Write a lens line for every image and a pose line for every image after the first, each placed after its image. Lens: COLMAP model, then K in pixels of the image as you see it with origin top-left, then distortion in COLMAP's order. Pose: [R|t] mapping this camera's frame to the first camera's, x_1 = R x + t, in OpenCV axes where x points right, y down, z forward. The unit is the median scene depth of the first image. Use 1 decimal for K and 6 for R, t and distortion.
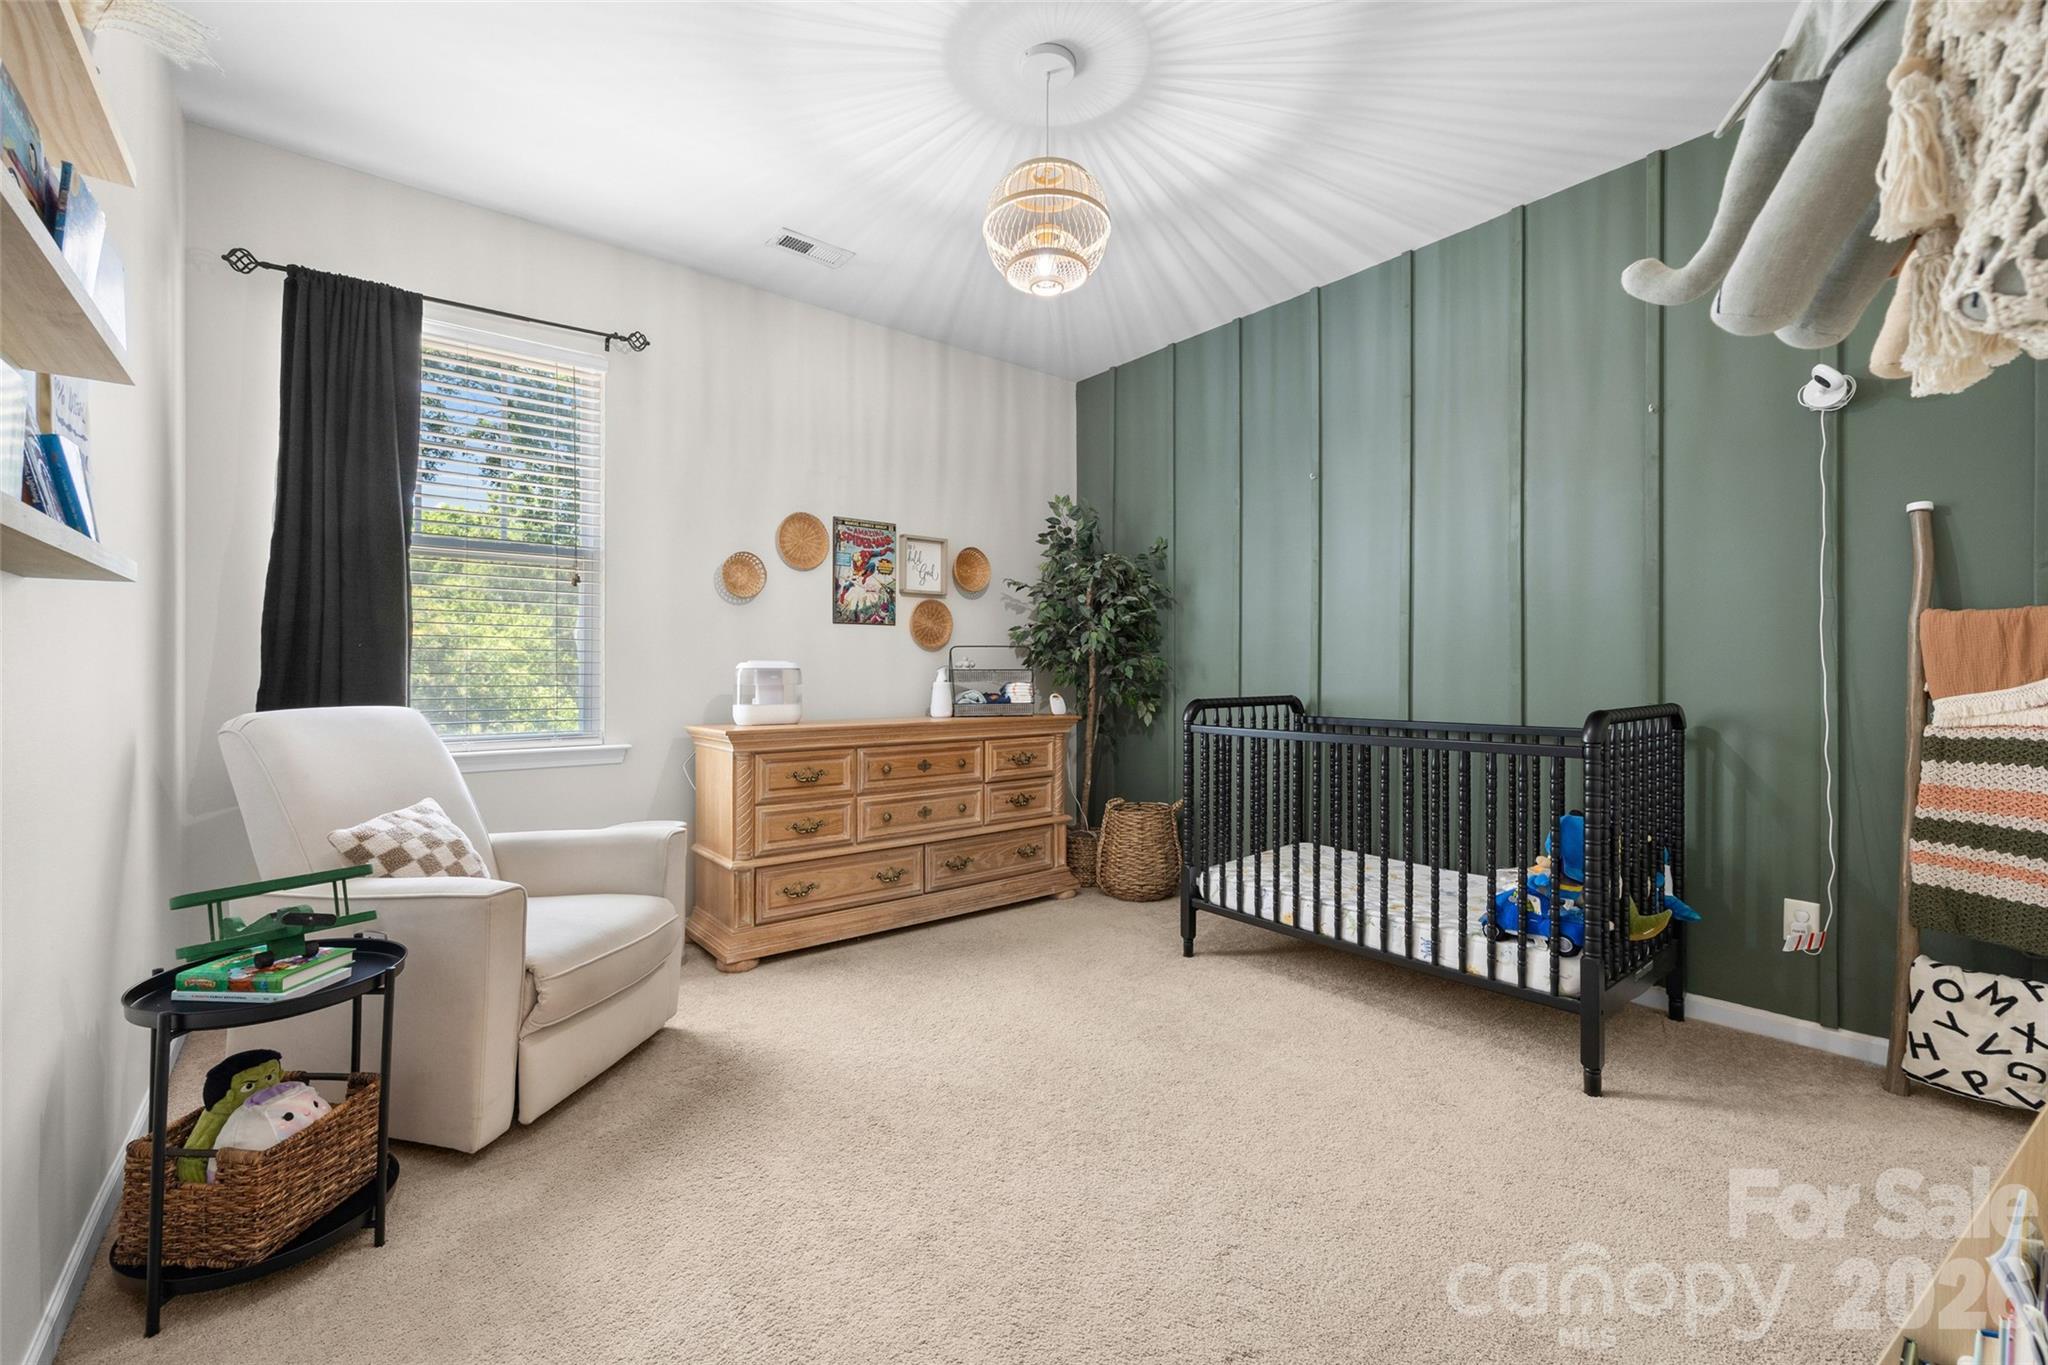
lens RADIAL K [[831.1, 0, 1022.5], [0, 831.1, 675.6], [0, 0, 1]] dist [-0.003181, 0.000071]
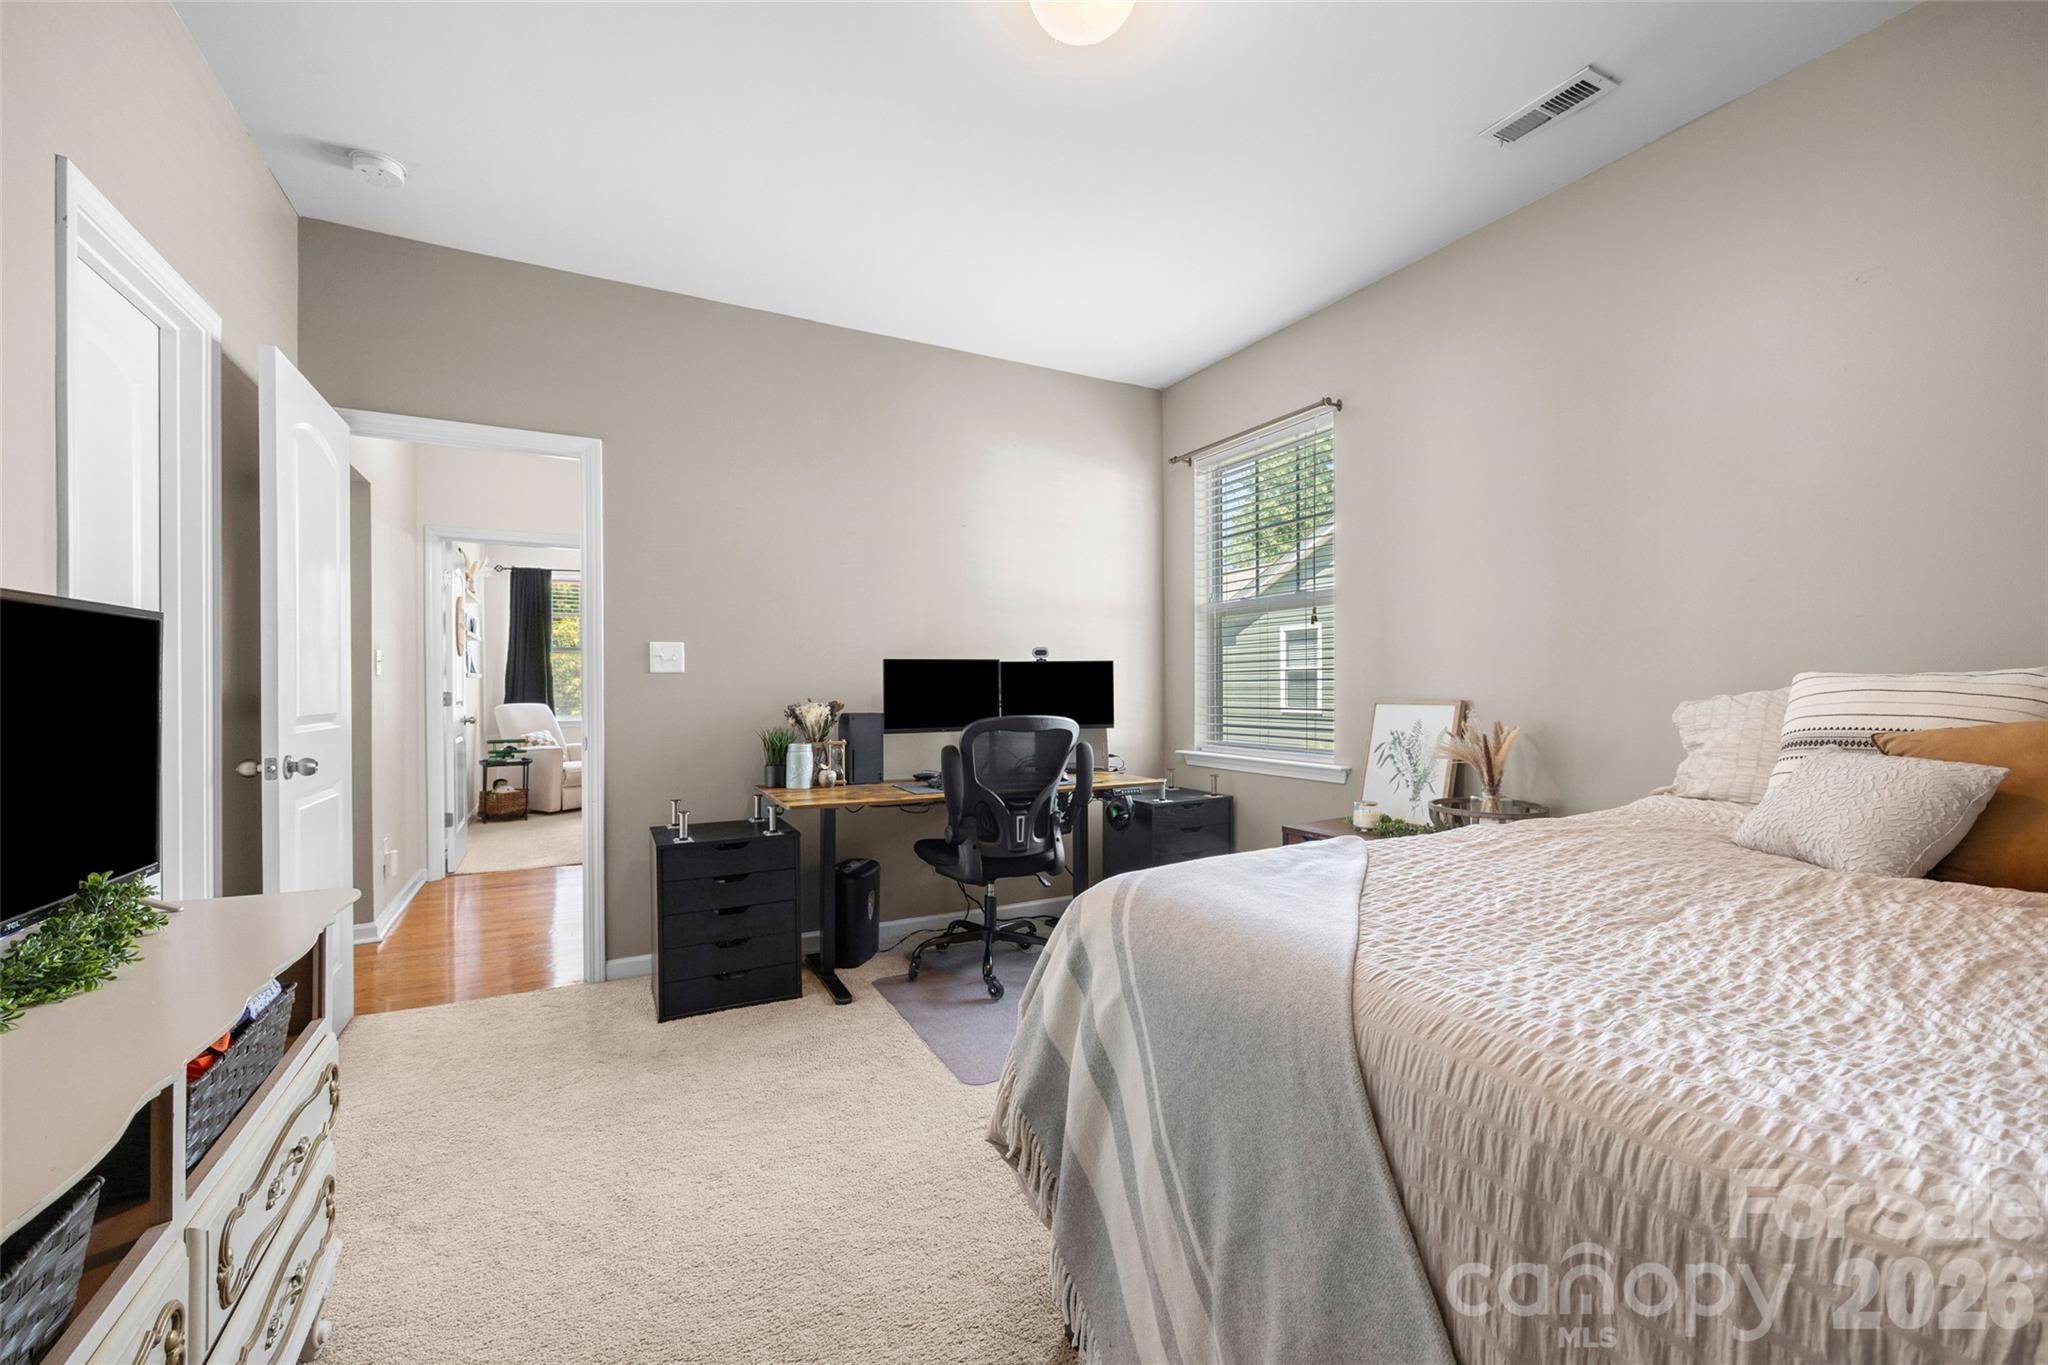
lens RADIAL K [[831.1, 0, 1023.9], [0, 831.1, 686.0], [0, 0, 1]] dist [-0.003181, 0.000071]
pose [[0.979981, -0.000416, -0.199093, 2.036936], [0.002190, 0.999960, 0.008691, -0.062752], [0.199081, -0.008953, 0.979942, -2.112672]]
